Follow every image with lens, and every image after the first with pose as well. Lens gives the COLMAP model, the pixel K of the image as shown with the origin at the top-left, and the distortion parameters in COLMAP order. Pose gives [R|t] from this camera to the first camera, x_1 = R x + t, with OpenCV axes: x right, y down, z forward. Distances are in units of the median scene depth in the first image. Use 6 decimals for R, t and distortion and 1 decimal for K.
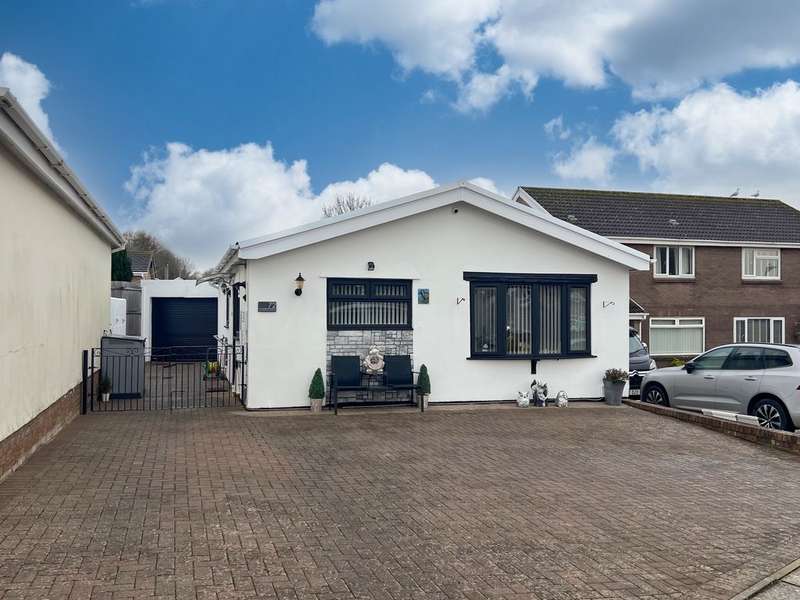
lens RADIAL K [[667.8, 0, 400.0], [0, 667.8, 300.0], [0, 0, 1]] dist [0.080442, -0.004571]
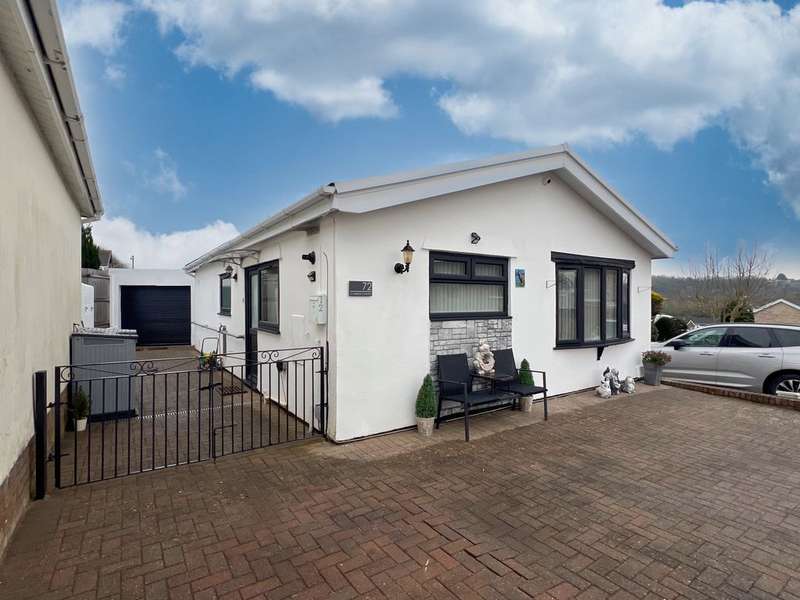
lens RADIAL K [[397.2, 0, 400.0], [0, 397.2, 300.0], [0, 0, 1]] dist [-0.000824, 0.000651]
pose [[0.957790, -0.004226, 0.287438, -0.258742], [-0.001110, 0.999830, 0.018397, 0.013278], [-0.287467, -0.017939, 0.957622, 0.568900]]
